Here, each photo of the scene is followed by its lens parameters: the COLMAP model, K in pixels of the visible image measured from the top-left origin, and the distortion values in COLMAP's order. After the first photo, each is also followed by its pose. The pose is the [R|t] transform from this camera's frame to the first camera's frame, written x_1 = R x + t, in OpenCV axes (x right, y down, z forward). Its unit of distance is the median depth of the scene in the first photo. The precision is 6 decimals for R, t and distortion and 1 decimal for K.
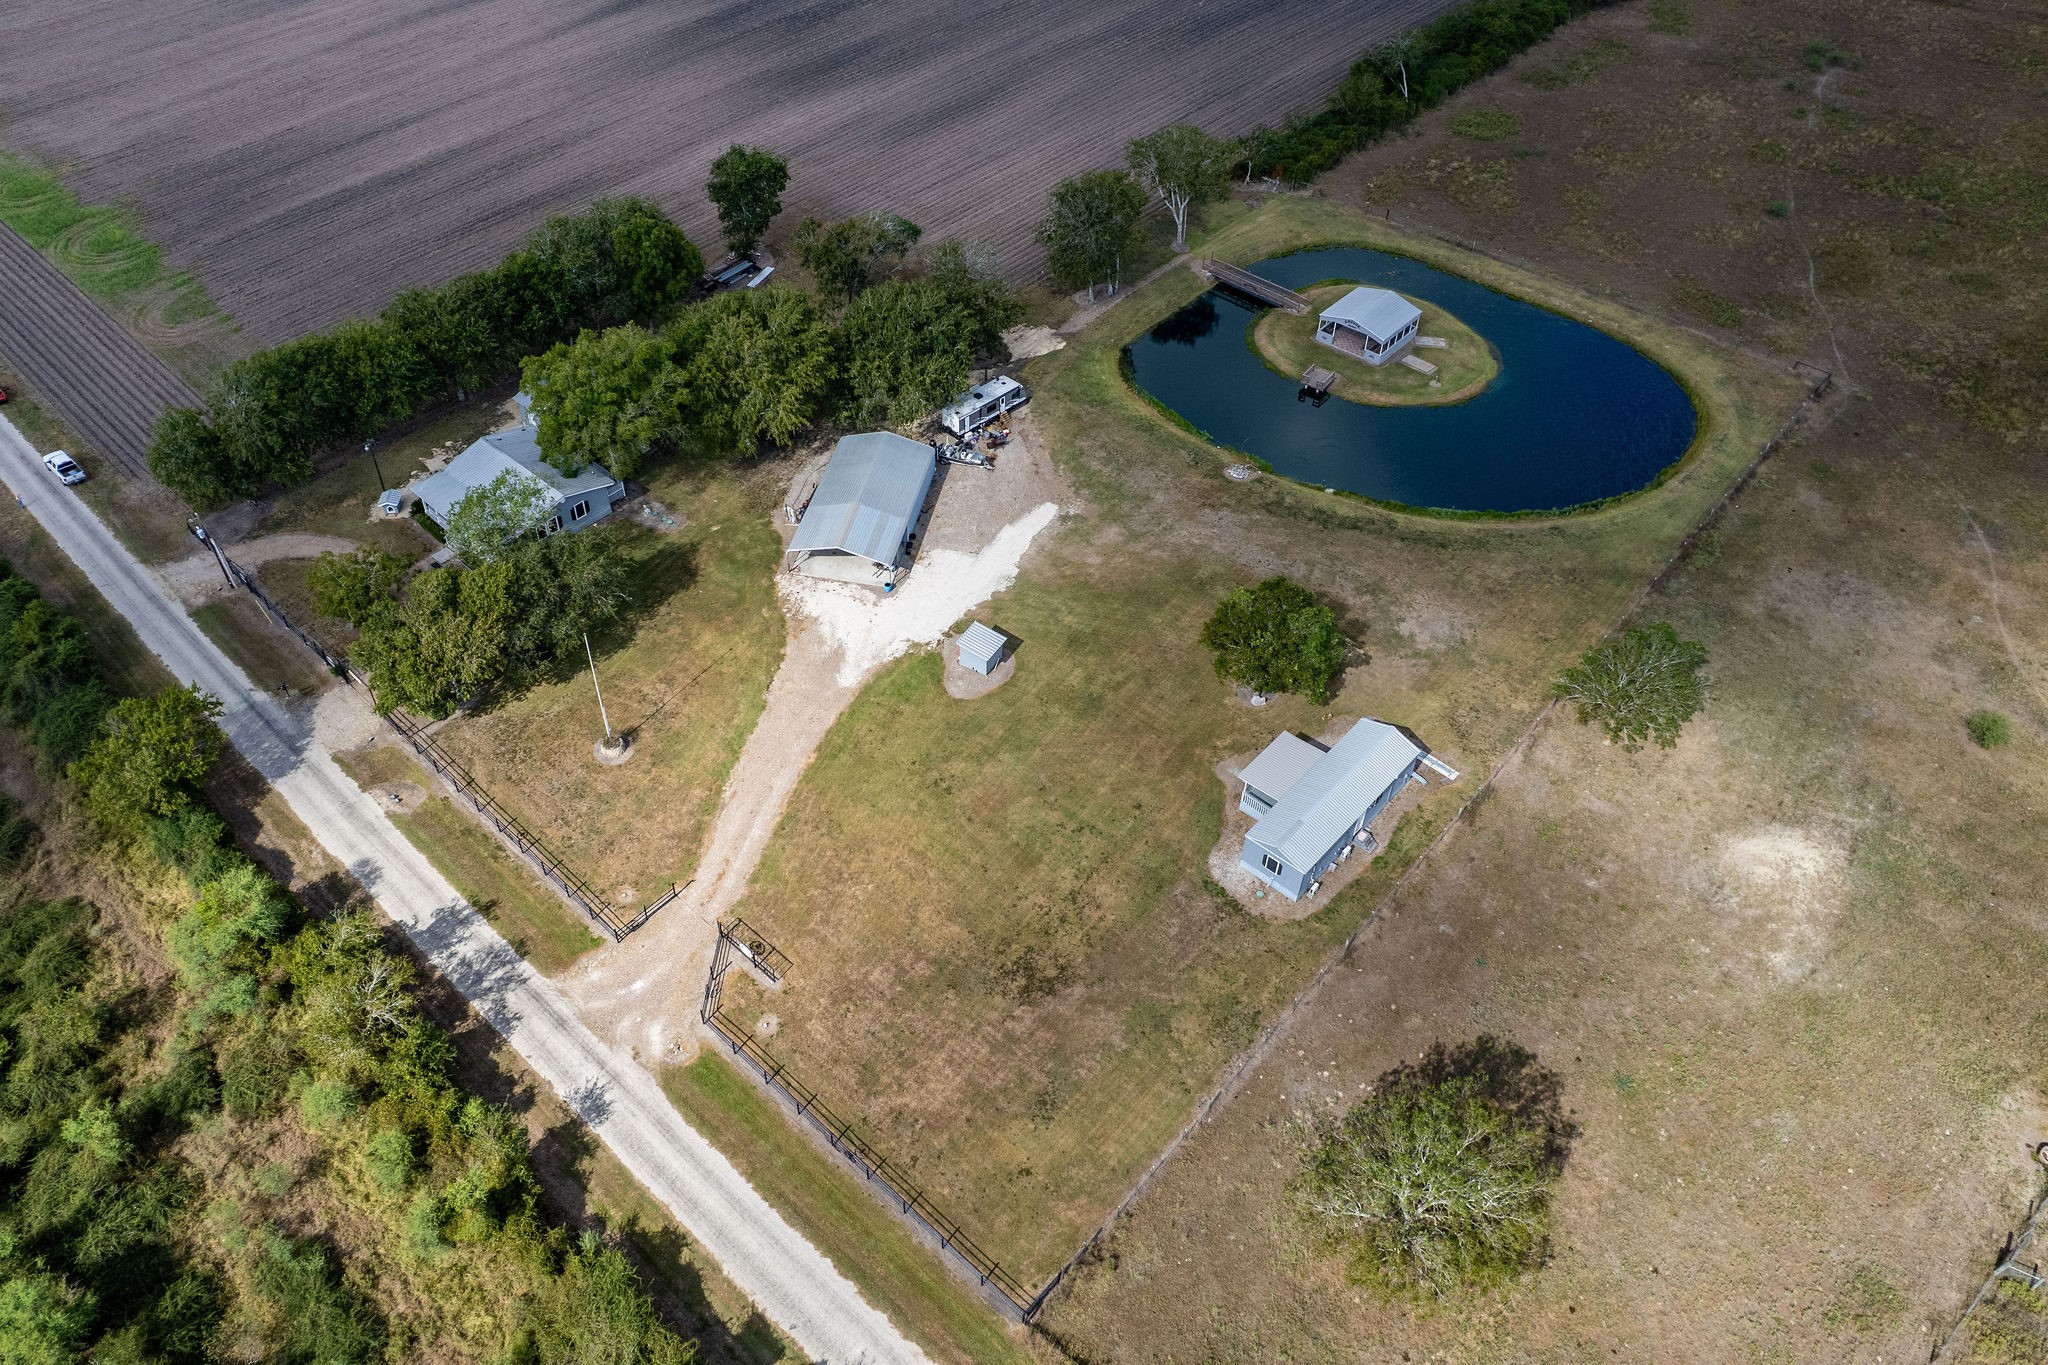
lens RADIAL K [[1306.4, 0, 1024.0], [0, 1306.4, 682.5], [0, 0, 1]] dist [-0.047667, 0.041415]
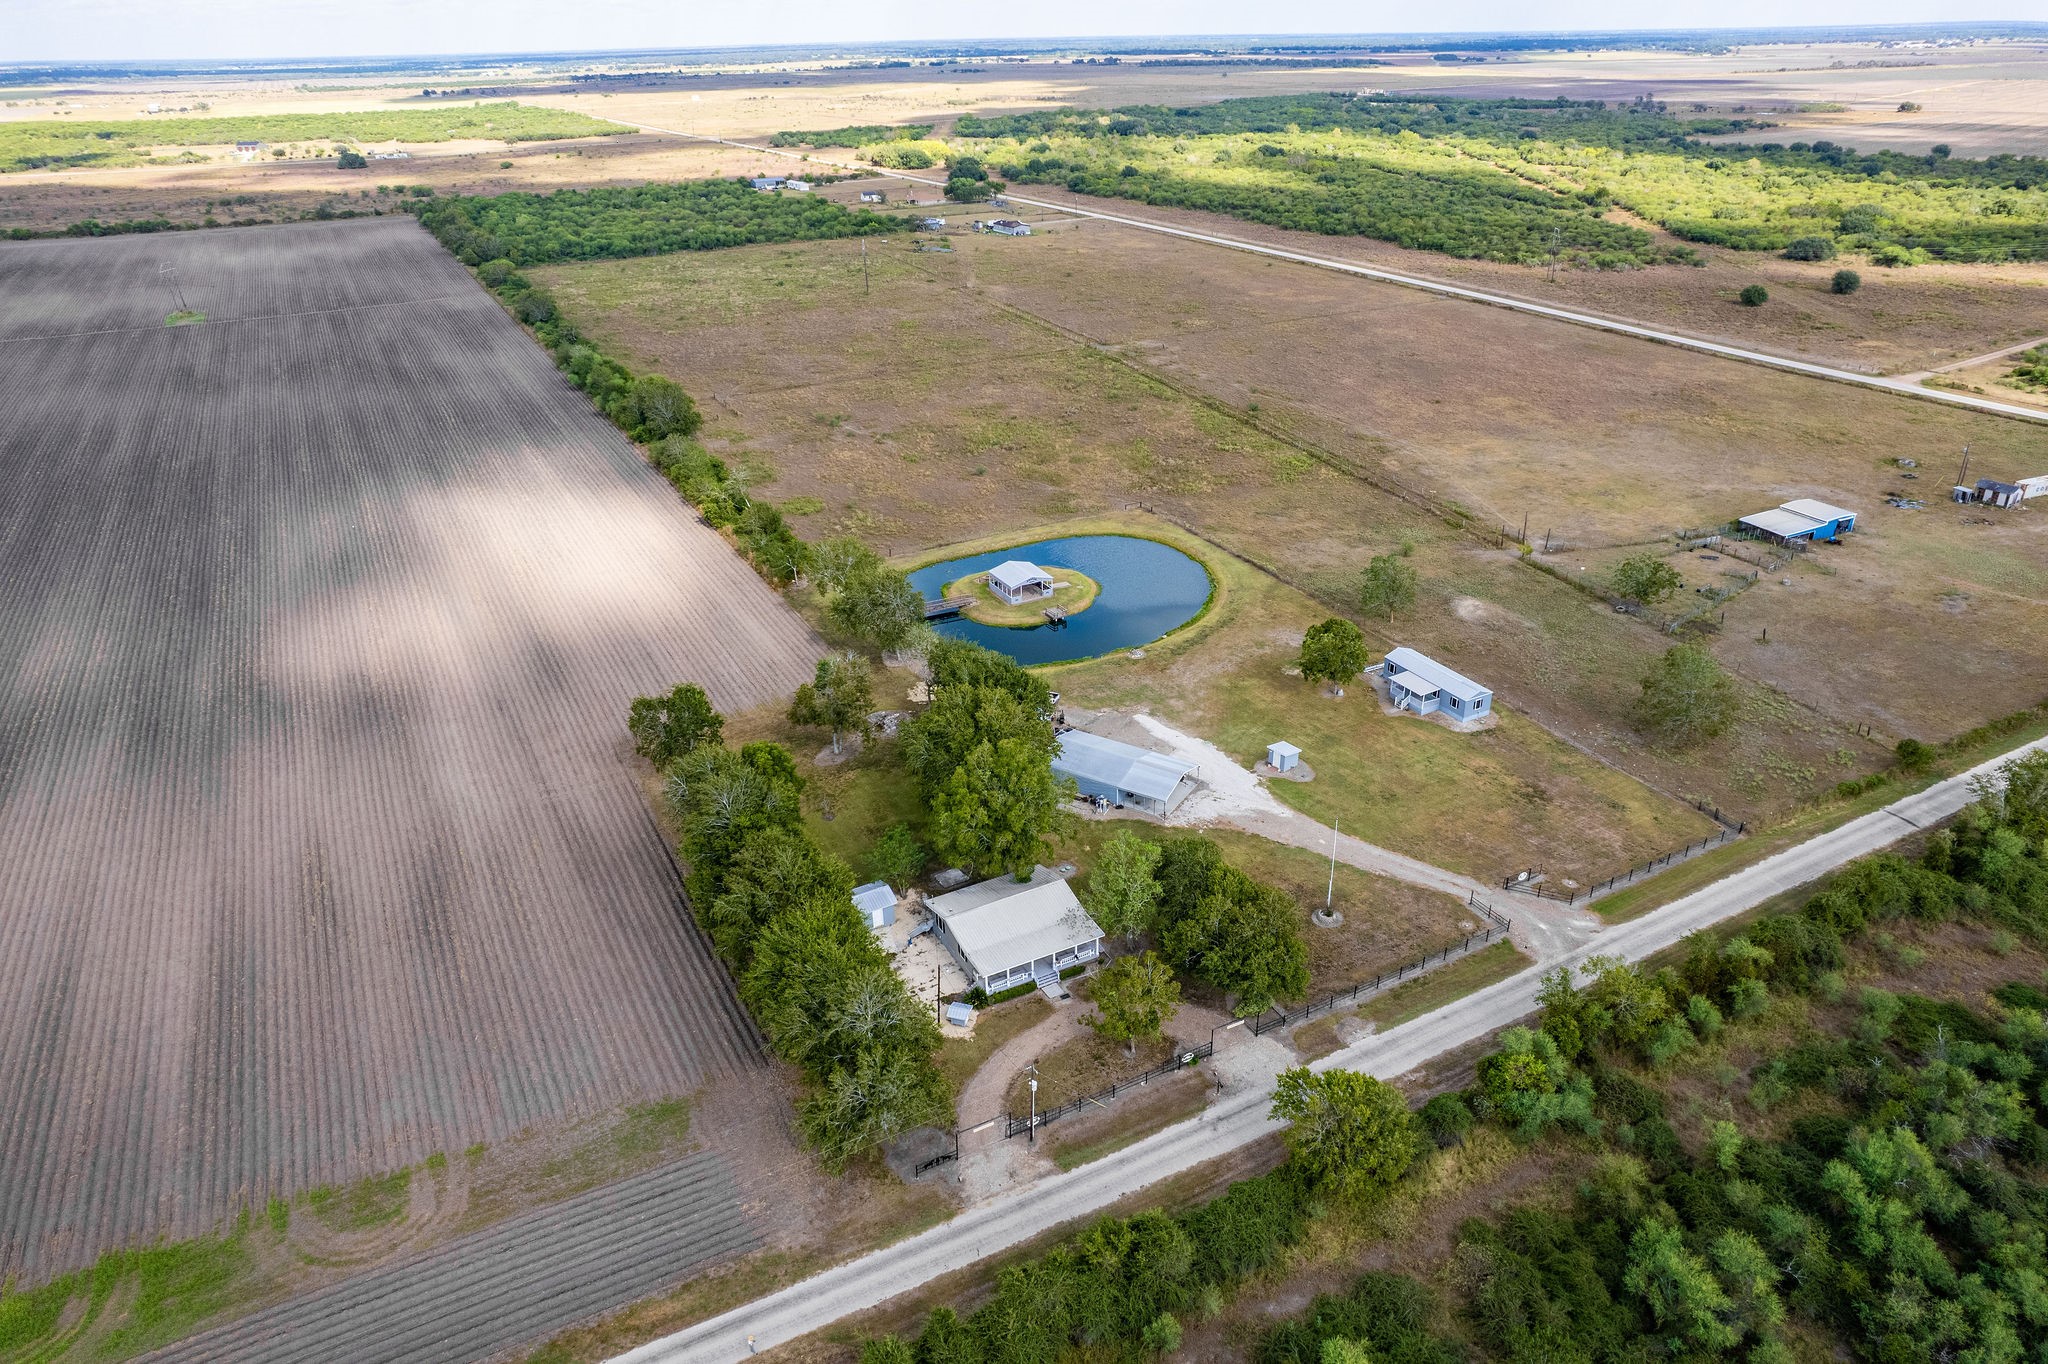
lens RADIAL K [[1306.4, 0, 1024.0], [0, 1306.4, 682.0], [0, 0, 1]] dist [-0.047667, 0.041415]
pose [[0.329072, -0.417873, 0.846814, -1.212211], [0.693287, 0.715773, 0.083798, -0.371269], [-0.641143, 0.559510, 0.525247, 0.336160]]
